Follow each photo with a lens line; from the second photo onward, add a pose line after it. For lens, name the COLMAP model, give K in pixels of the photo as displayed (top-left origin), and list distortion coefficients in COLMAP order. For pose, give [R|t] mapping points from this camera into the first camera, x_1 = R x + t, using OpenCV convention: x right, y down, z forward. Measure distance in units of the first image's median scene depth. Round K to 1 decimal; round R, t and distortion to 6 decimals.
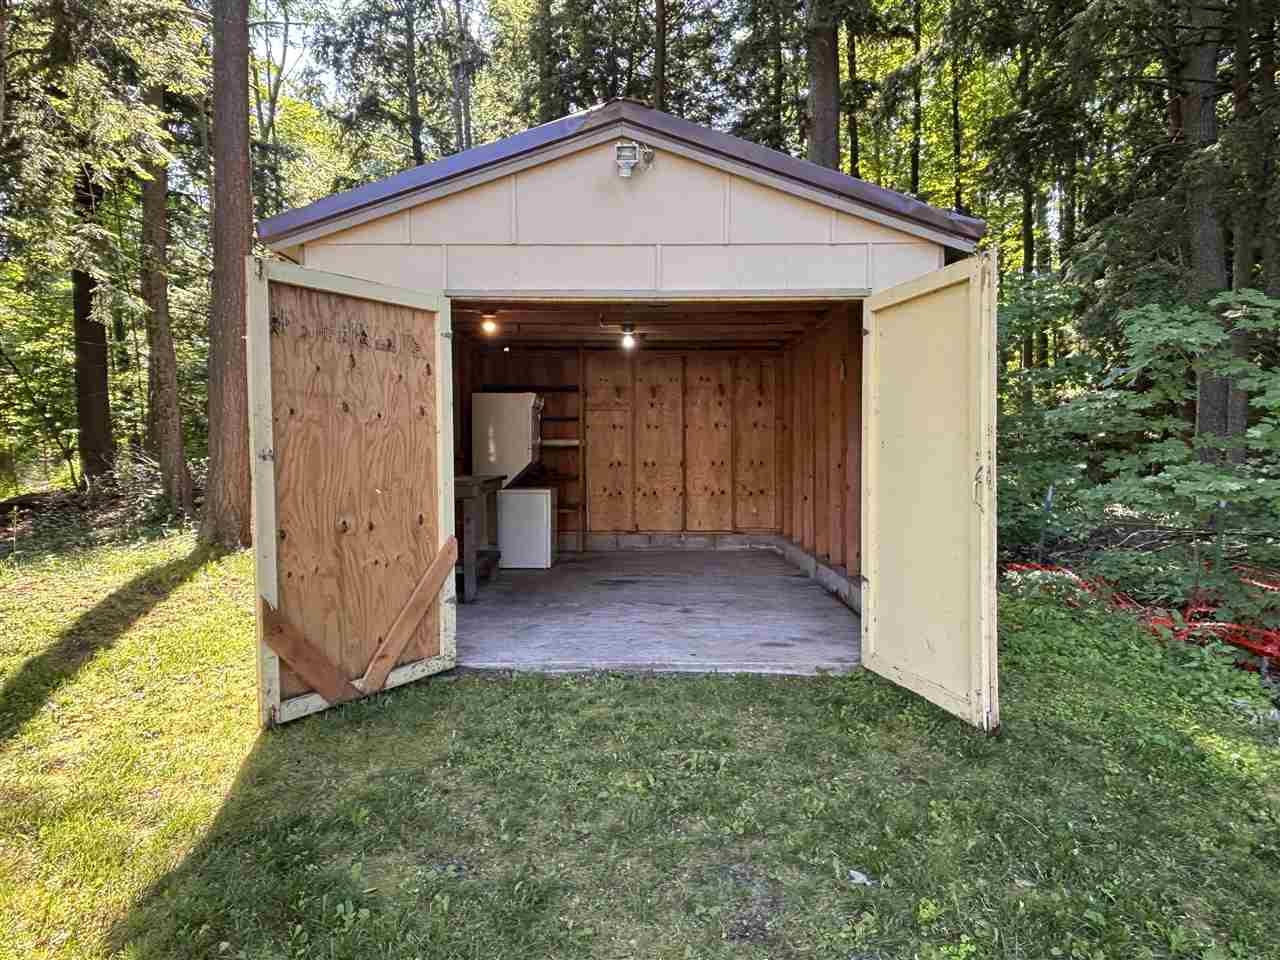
lens RADIAL K [[856.1, 0, 643.6], [0, 856.1, 482.6], [0, 0, 1]] dist [0.001056, -0.005518]
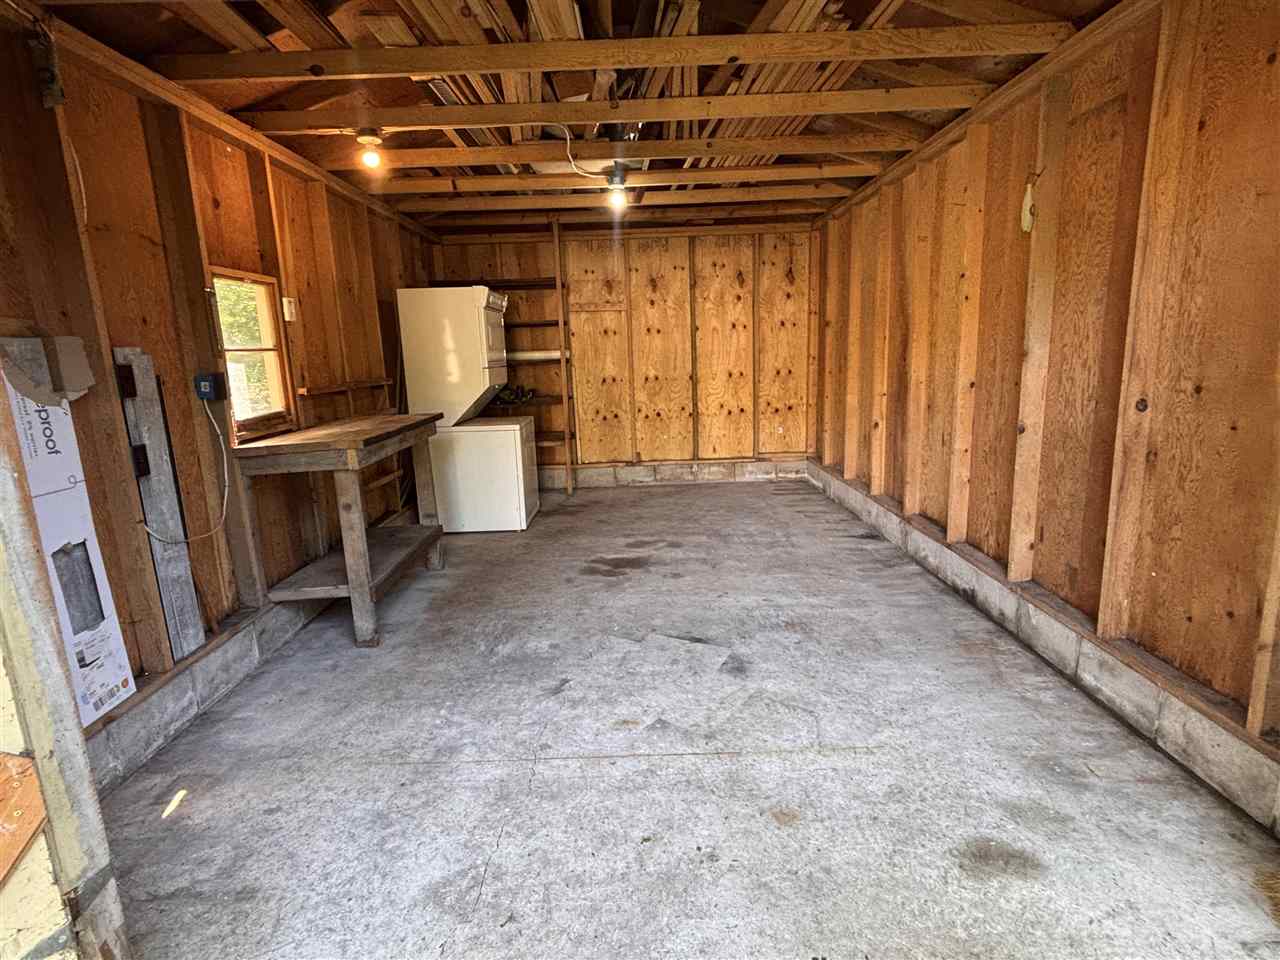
lens RADIAL K [[652.3, 0, 640.0], [0, 652.3, 480.0], [0, 0, 1]] dist [-0.003616, -0.001099]
pose [[0.999429, -0.033725, -0.001888, -0.008323], [0.033597, 0.986769, 0.158611, -0.035971], [-0.003486, -0.158584, 0.987339, 0.554226]]
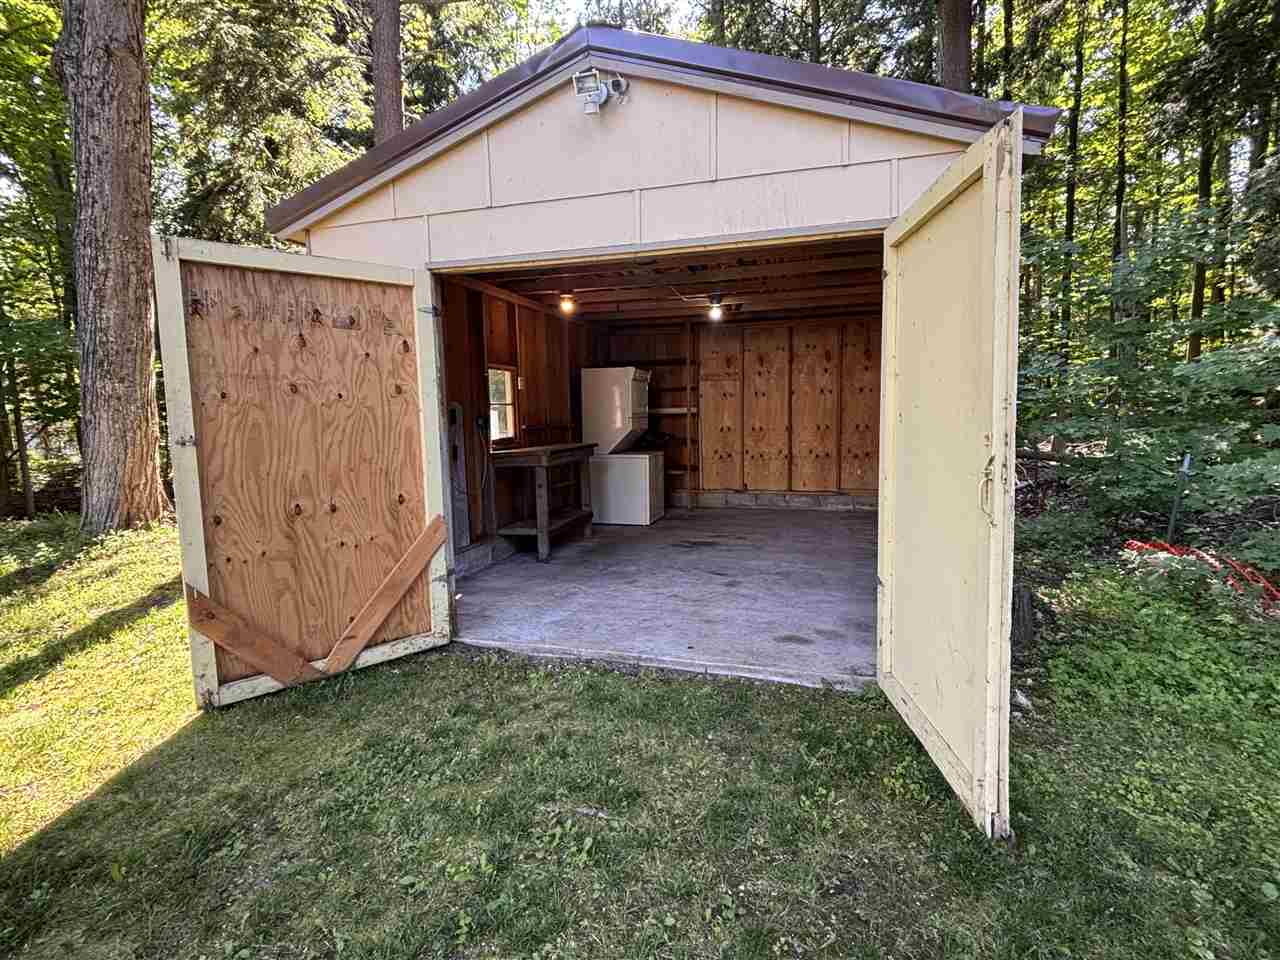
lens RADIAL K [[652.3, 0, 640.0], [0, 652.3, 480.0], [0, 0, 1]] dist [-0.003616, -0.001099]
pose [[0.957525, 0.014267, -0.287997, 0.150224], [0.005341, 0.997727, 0.067181, -0.019183], [0.288301, -0.065865, 0.955272, 0.238098]]
